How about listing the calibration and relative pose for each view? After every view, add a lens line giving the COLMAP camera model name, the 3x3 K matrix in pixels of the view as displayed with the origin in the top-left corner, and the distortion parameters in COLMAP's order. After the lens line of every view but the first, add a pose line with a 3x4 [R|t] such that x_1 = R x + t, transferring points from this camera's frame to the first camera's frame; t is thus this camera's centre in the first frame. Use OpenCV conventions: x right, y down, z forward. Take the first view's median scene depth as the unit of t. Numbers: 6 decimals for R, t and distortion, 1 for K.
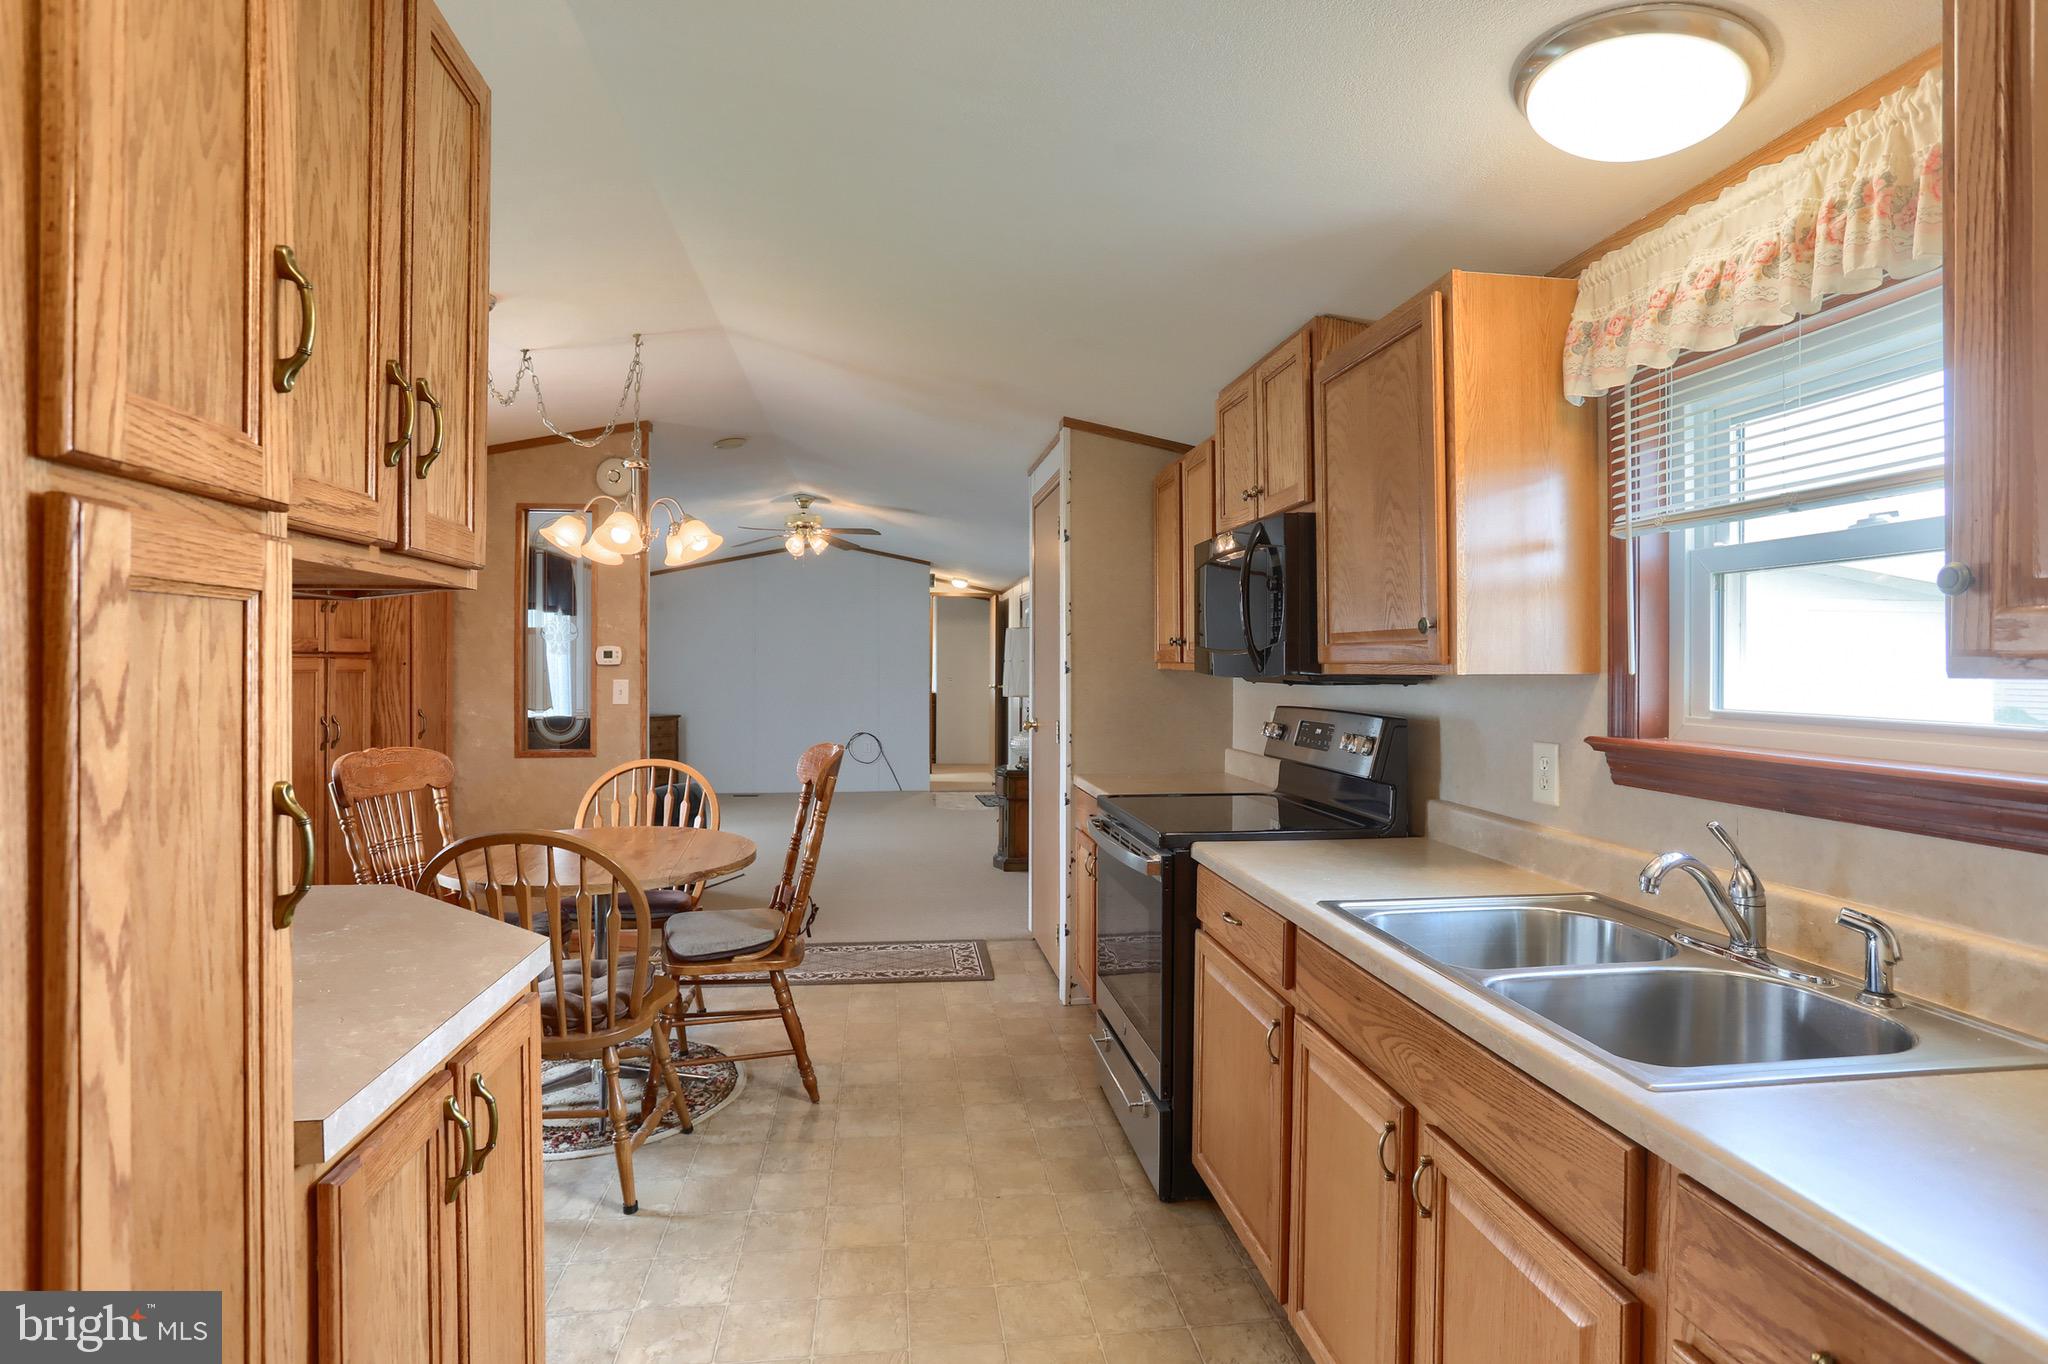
lens RADIAL K [[1038.1, 0, 1019.3], [0, 1038.1, 660.5], [0, 0, 1]] dist [-0.059154, 0.030230]
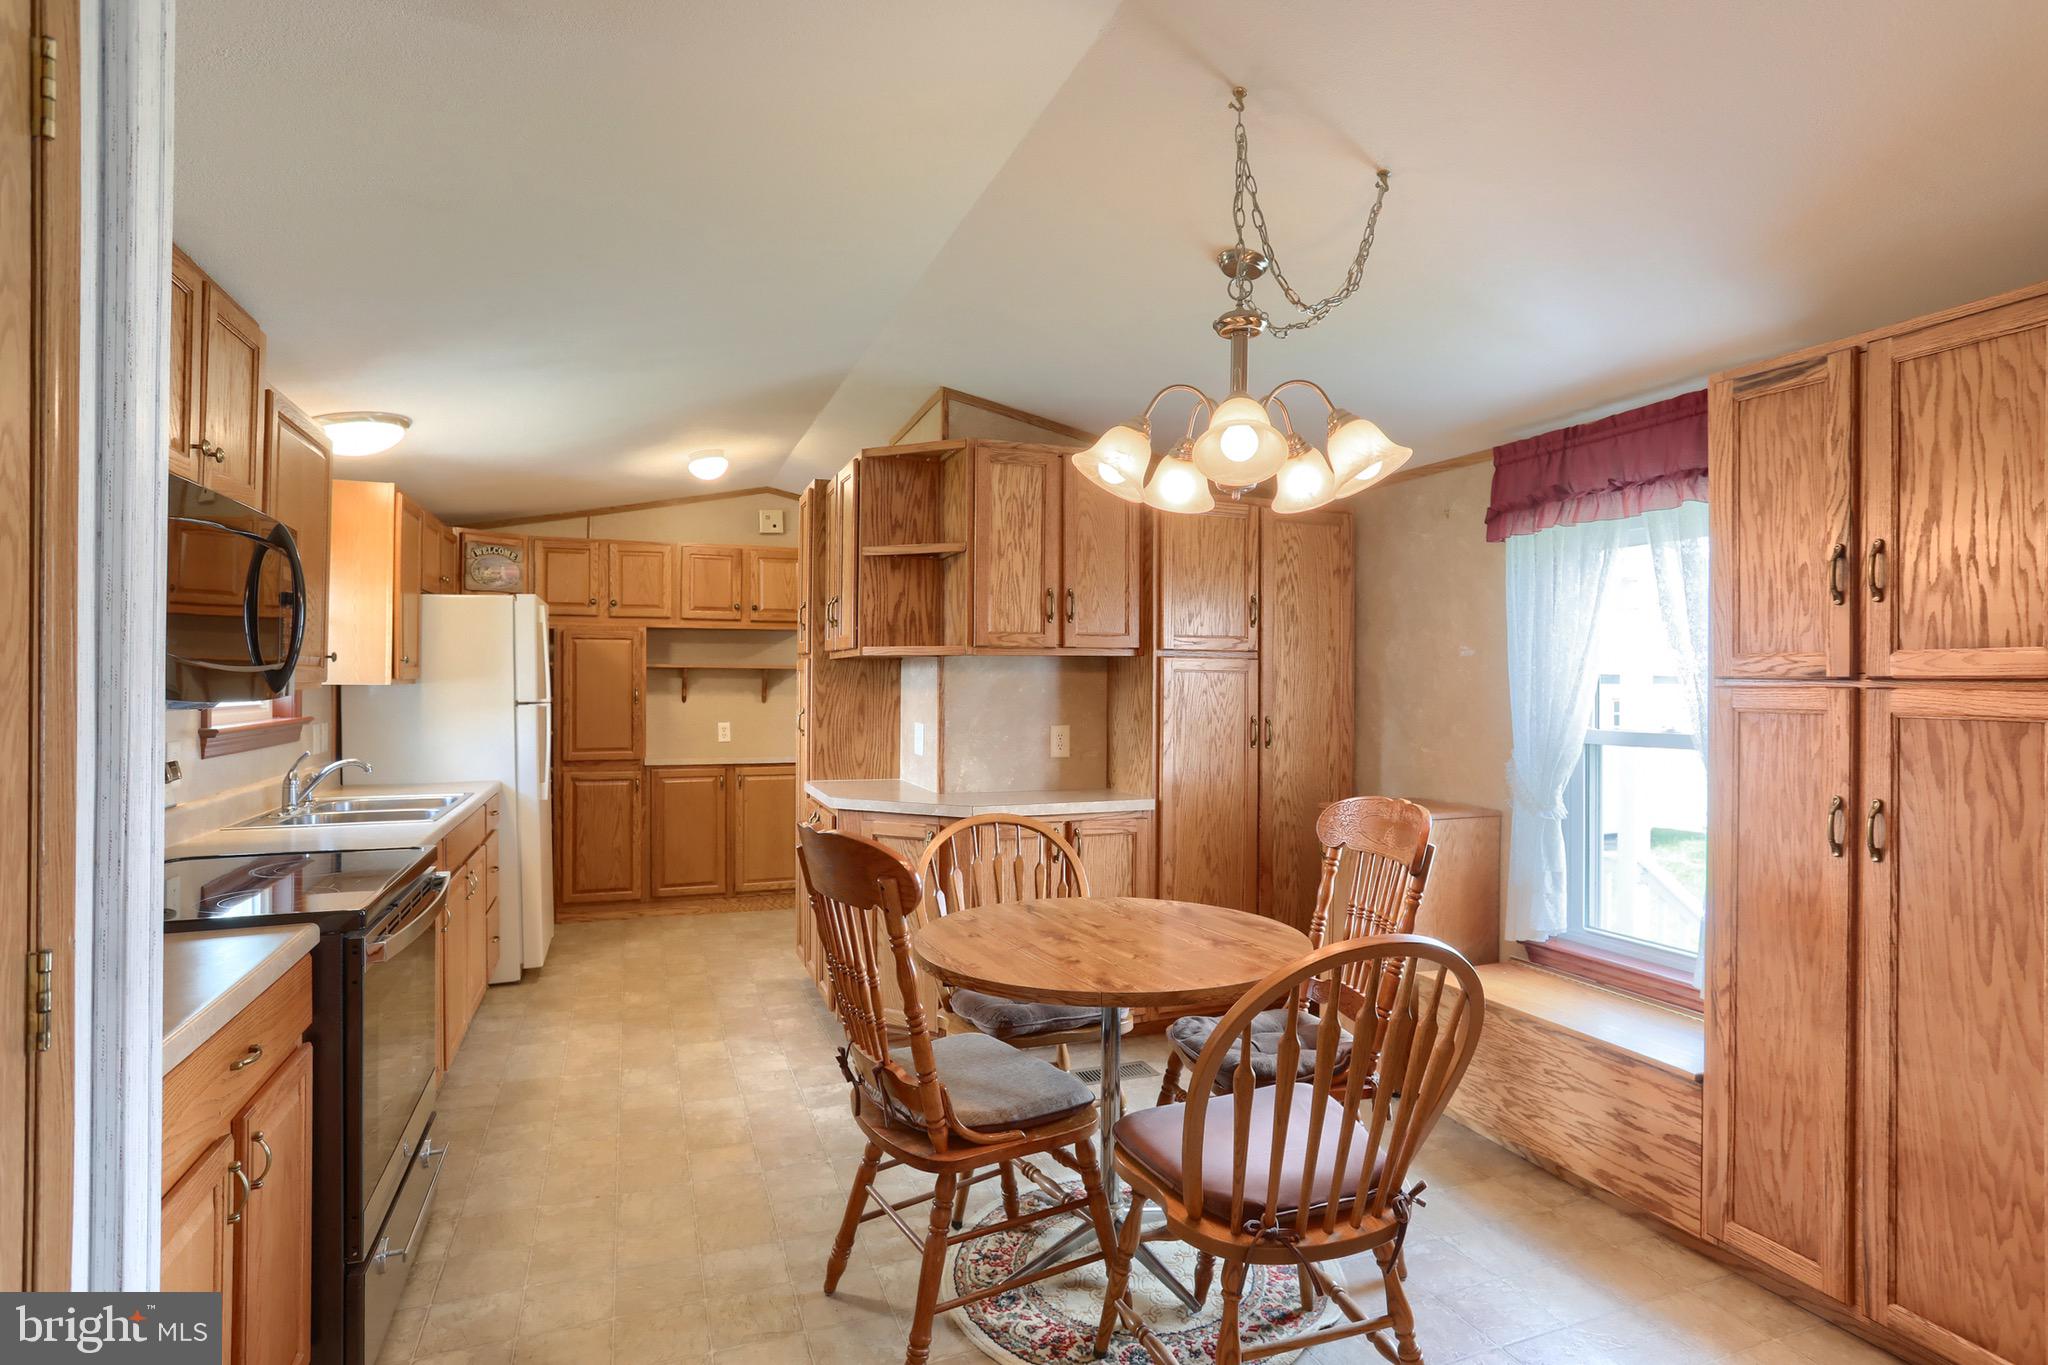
lens RADIAL K [[1031.6, 0, 1029.1], [0, 1031.6, 682.9], [0, 0, 1]] dist [-0.068588, 0.043182]
pose [[-0.970022, -0.007455, -0.242903, -0.167594], [-0.007638, 0.999971, -0.000188, -0.003009], [0.242897, 0.001673, -0.970051, 1.822103]]
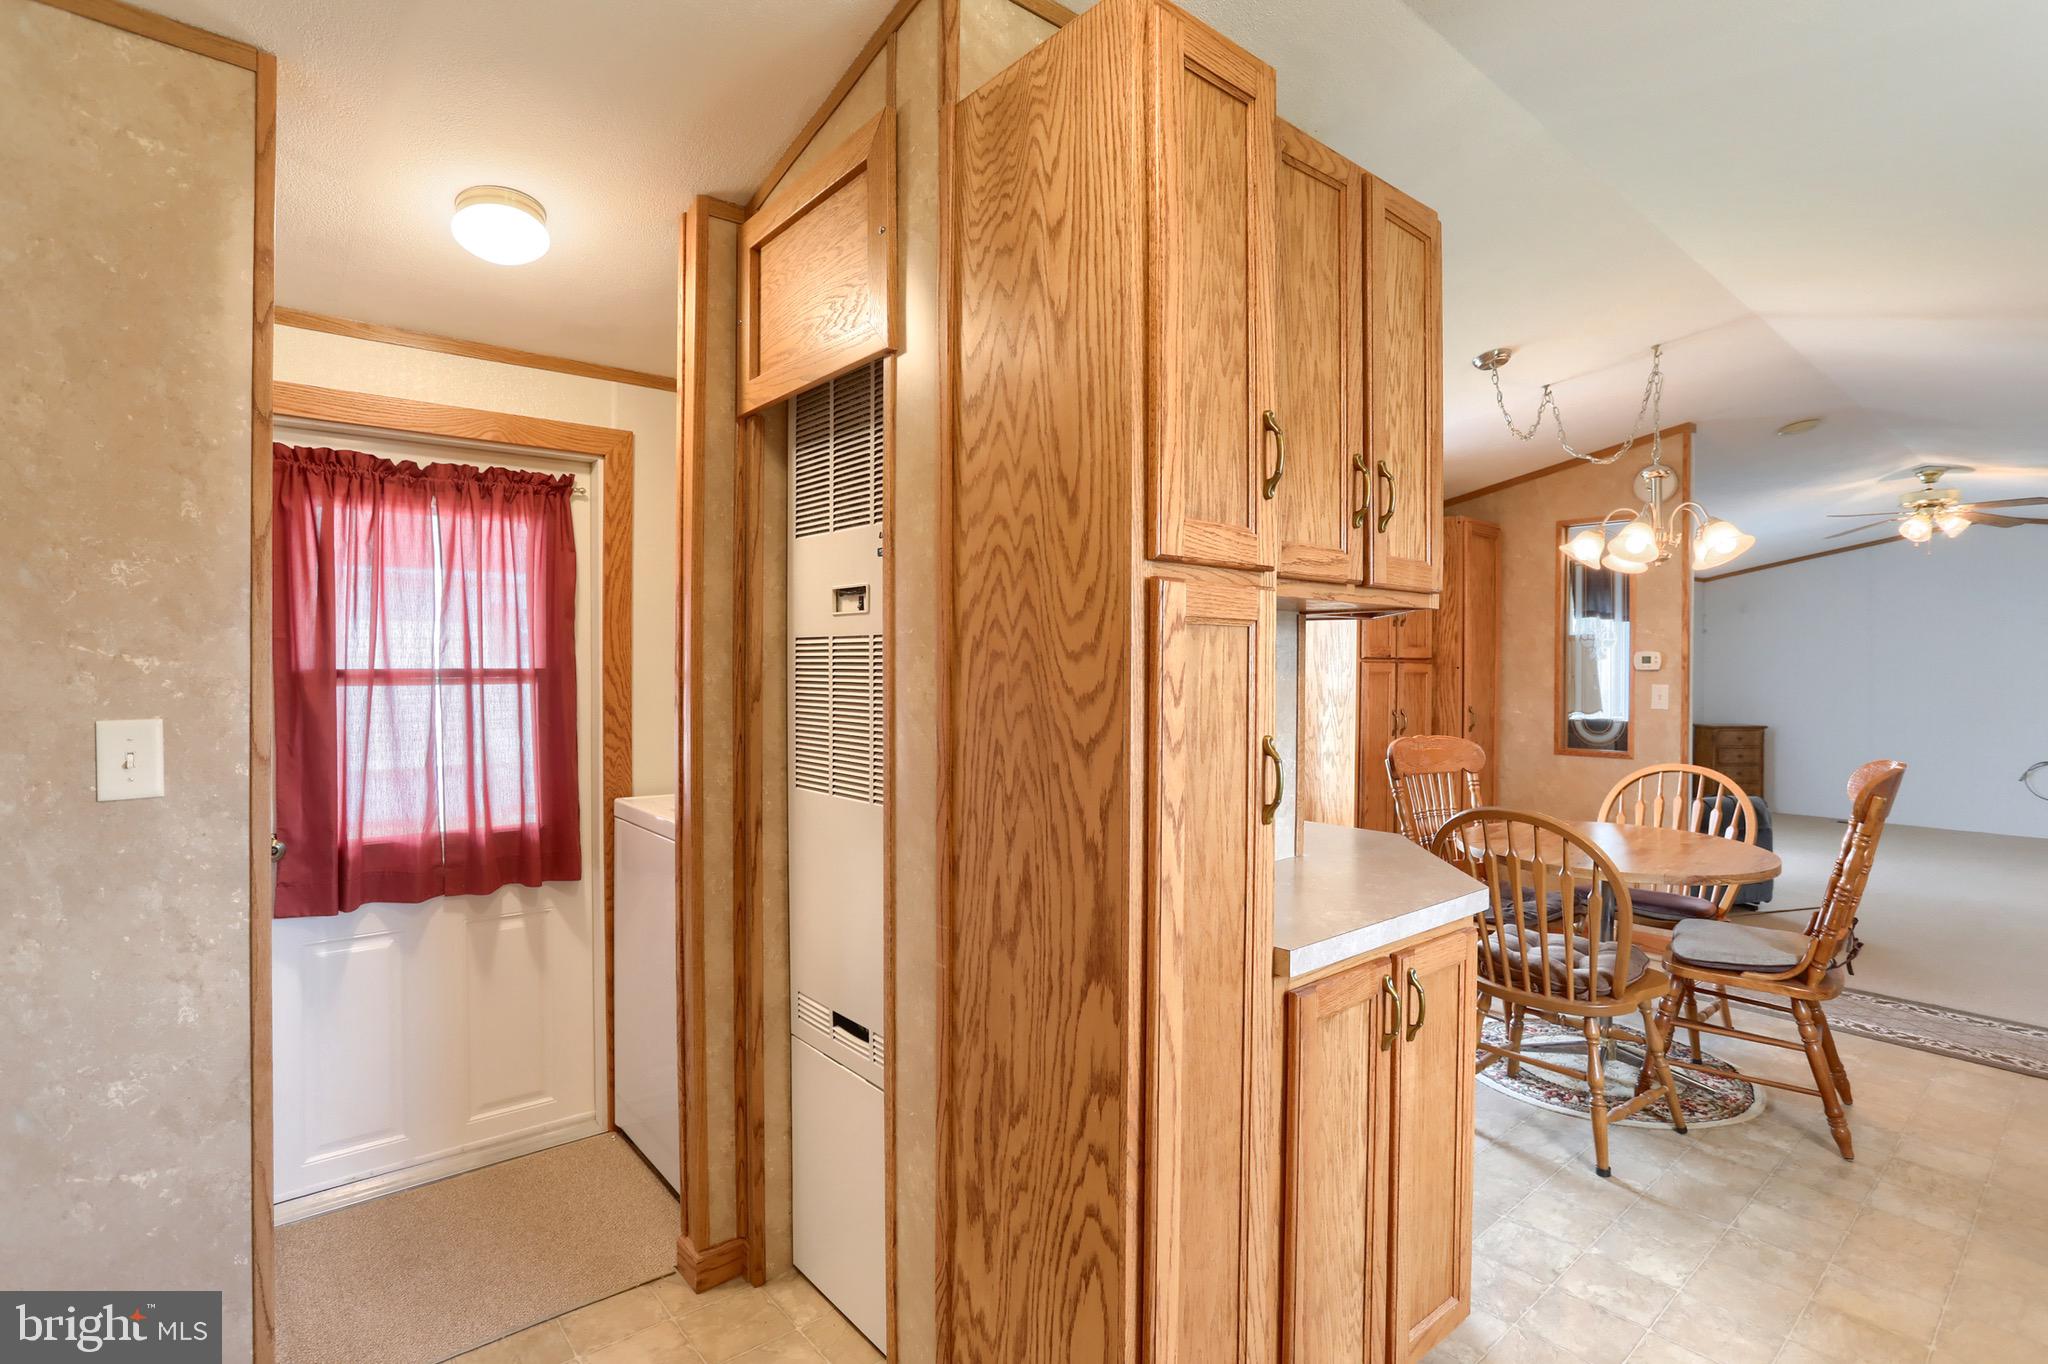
lens RADIAL K [[989.9, 0, 1028.6], [0, 989.9, 660.0], [0, 0, 1]] dist [-0.065169, 0.038383]
pose [[0.543533, -0.002092, -0.839385, 0.118936], [-0.003388, 0.999983, -0.004686, 0.001596], [0.839381, 0.005391, 0.543517, -0.057974]]
